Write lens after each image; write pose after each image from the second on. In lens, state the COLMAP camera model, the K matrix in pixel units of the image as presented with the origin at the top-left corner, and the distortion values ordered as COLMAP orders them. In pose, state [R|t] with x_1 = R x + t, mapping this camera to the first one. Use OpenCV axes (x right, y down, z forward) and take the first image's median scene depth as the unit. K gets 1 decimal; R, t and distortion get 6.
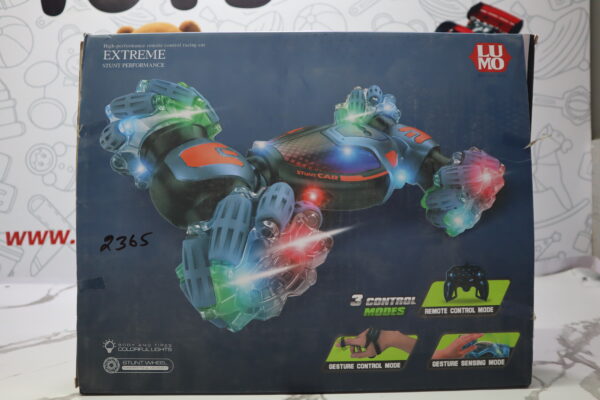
lens RADIAL K [[446.9, 0, 306.1], [0, 446.9, 199.7], [0, 0, 1]] dist [-0.096845, 0.072693]
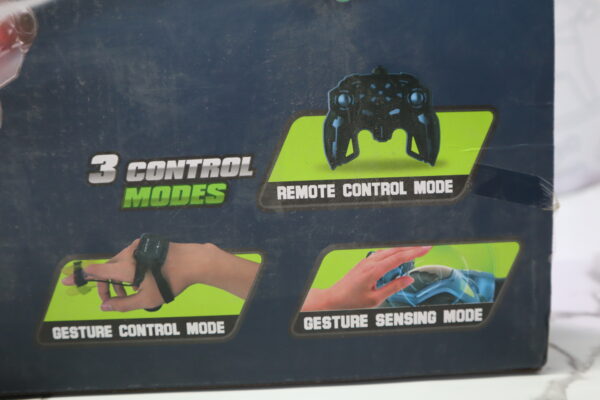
lens RADIAL K [[446.9, 0, 306.1], [0, 446.9, 199.7], [0, 0, 1]] dist [-0.096845, 0.072693]
pose [[0.999411, -0.033700, -0.006423, 0.296476], [0.034099, 0.996356, 0.078180, 0.227513], [0.003764, -0.078353, 0.996919, 0.597943]]
